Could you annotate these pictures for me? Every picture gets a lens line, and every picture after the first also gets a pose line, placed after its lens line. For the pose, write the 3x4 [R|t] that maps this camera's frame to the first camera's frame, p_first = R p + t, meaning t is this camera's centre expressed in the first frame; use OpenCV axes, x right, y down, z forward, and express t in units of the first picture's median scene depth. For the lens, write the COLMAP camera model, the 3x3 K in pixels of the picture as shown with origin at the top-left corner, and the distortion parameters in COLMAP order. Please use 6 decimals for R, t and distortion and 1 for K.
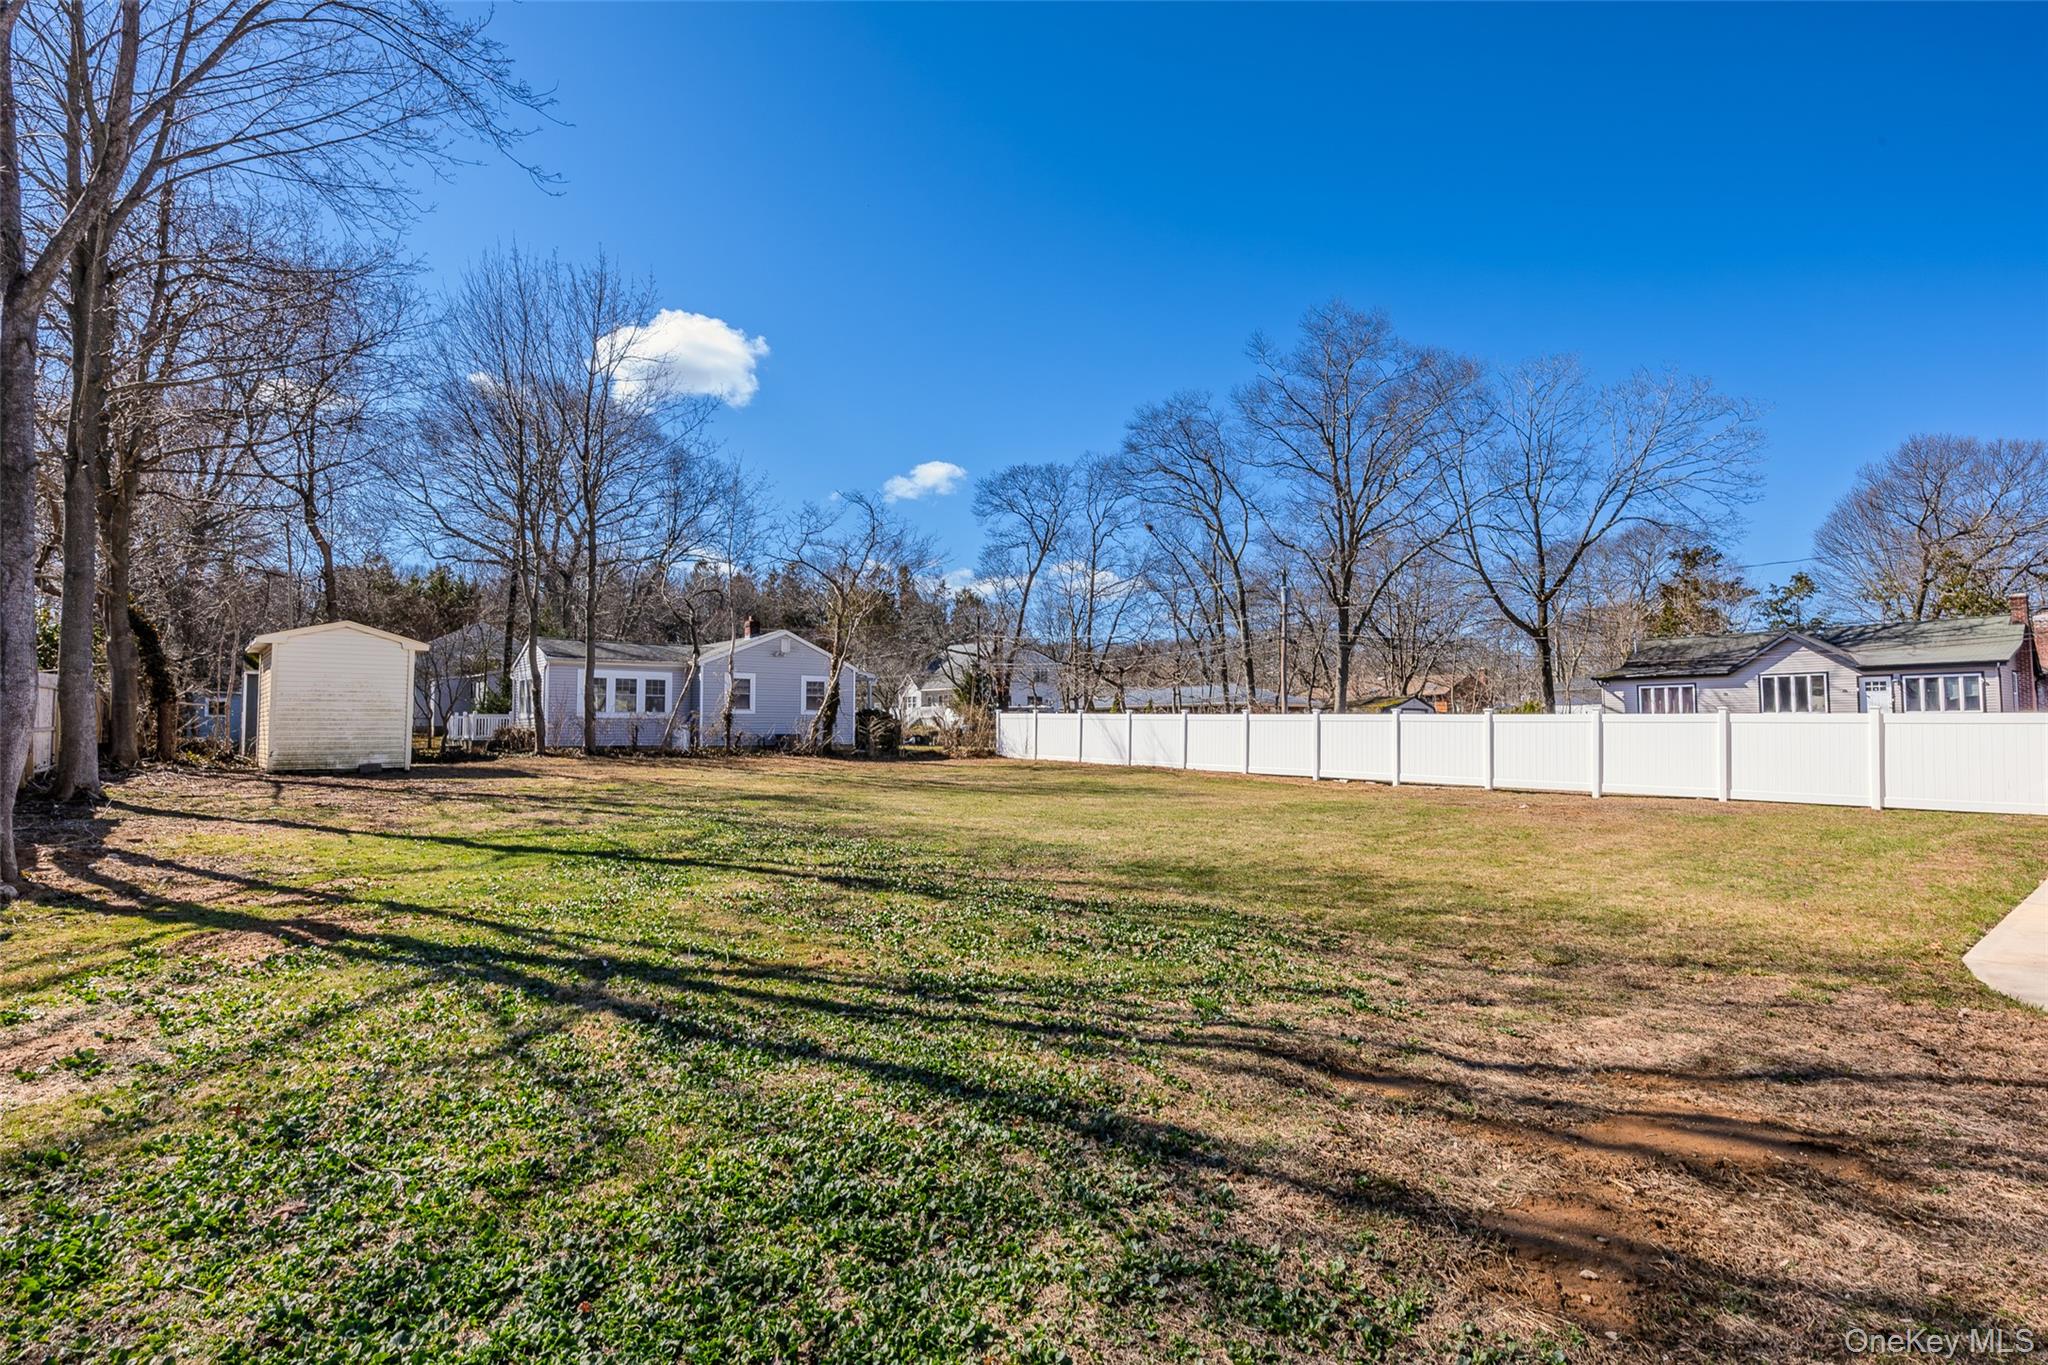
lens RADIAL K [[1005.4, 0, 1023.3], [0, 1005.4, 696.5], [0, 0, 1]] dist [0.001356, 0.000155]
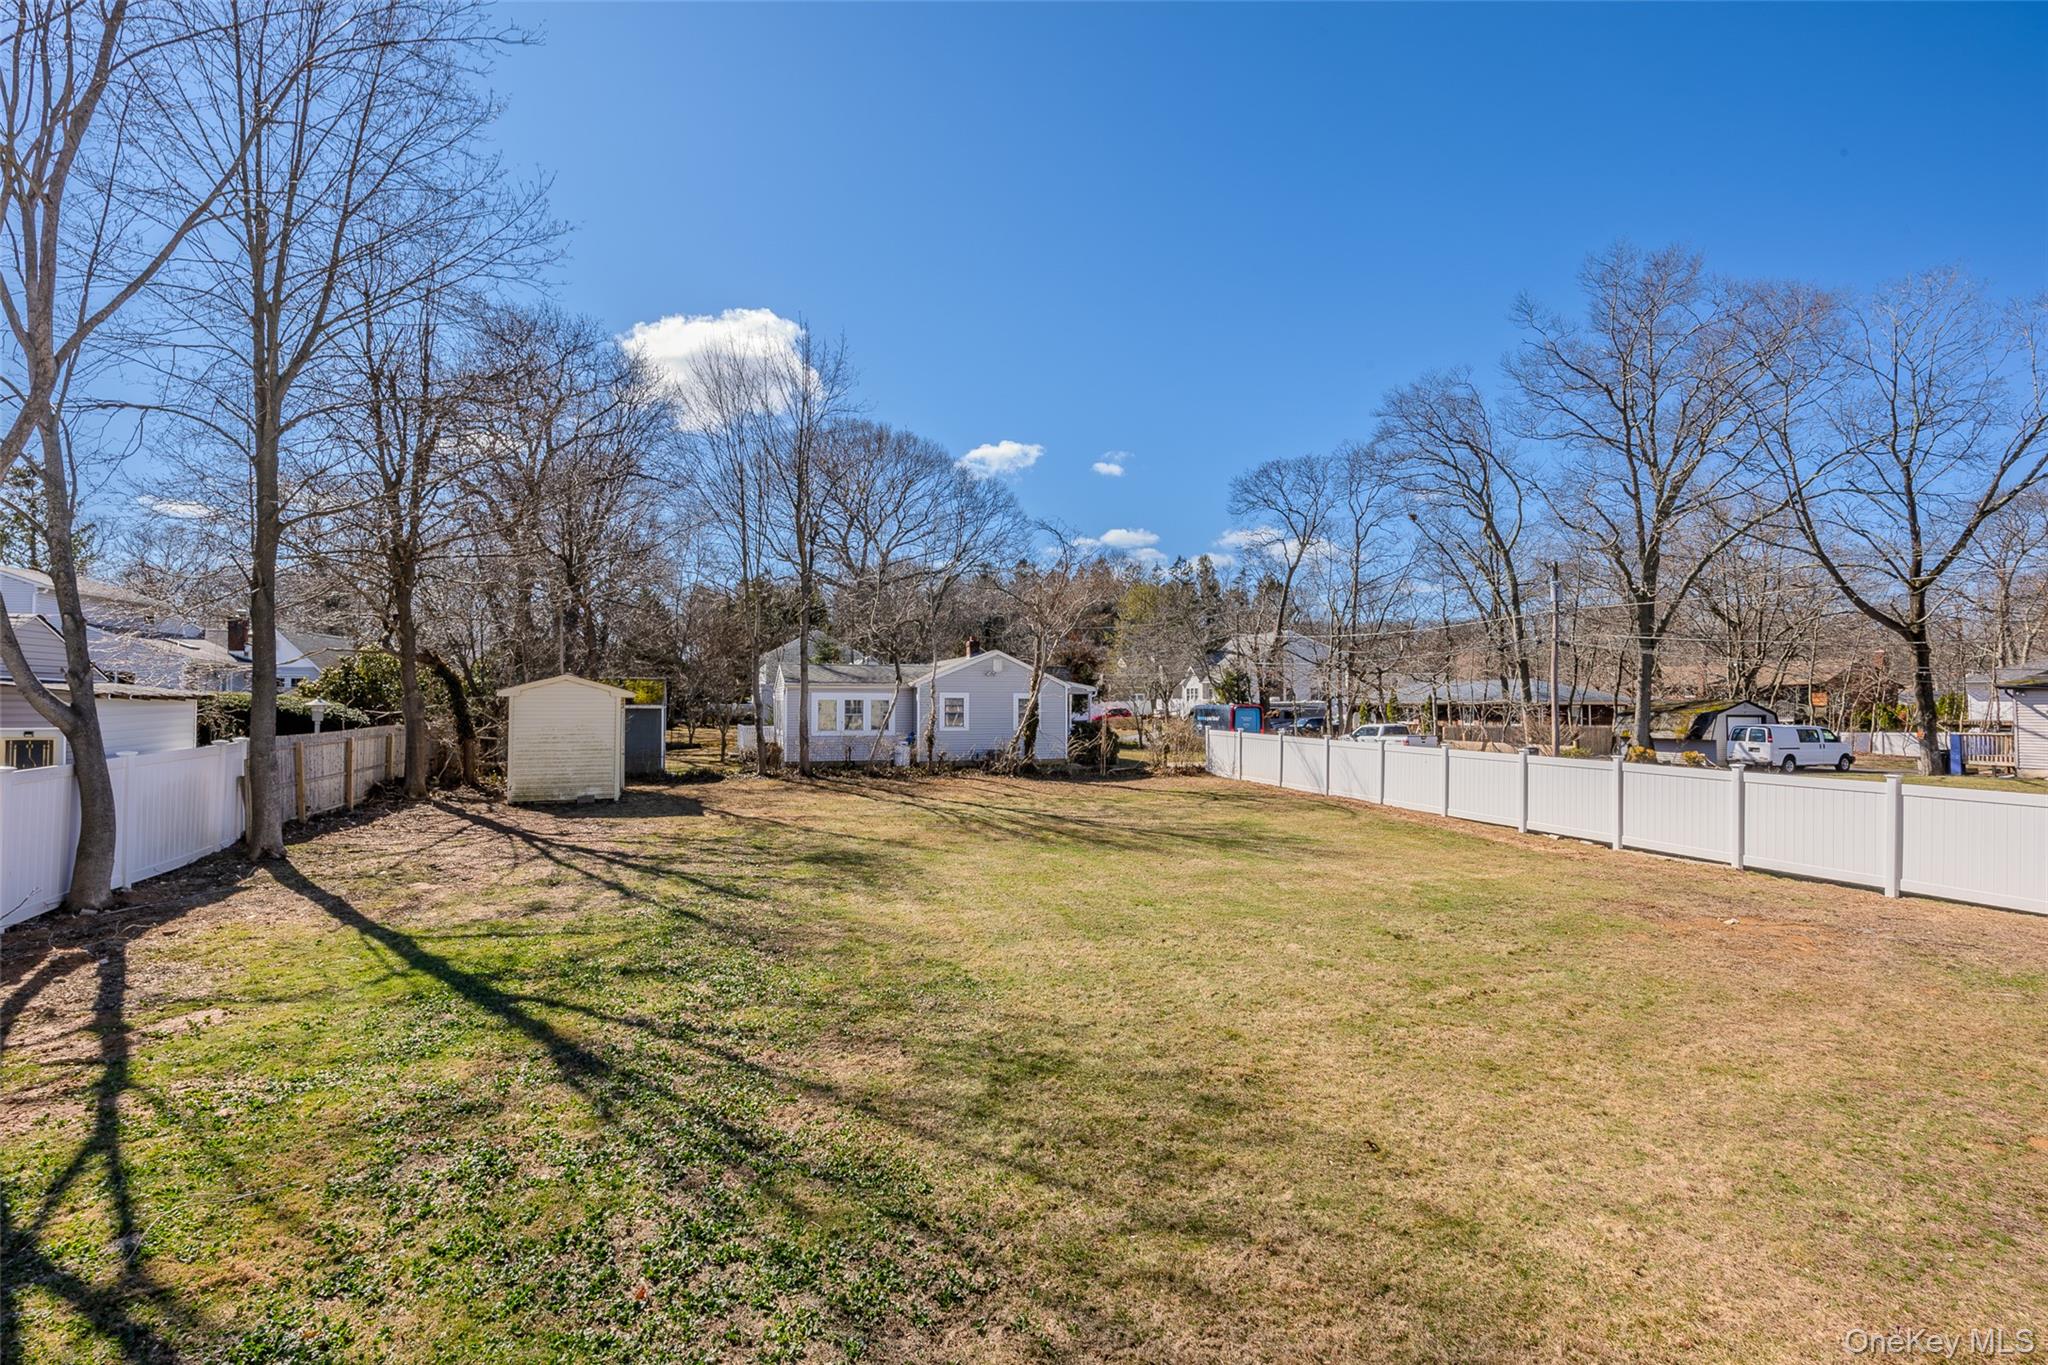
lens RADIAL K [[945.8, 0, 1024.6], [0, 945.8, 683.2], [0, 0, 1]] dist [-0.004456, -0.000159]
pose [[0.941893, -0.009344, -0.335782, 0.100769], [0.013057, 0.999876, 0.008803, -0.033588], [0.335659, -0.012676, 0.941898, 0.069889]]
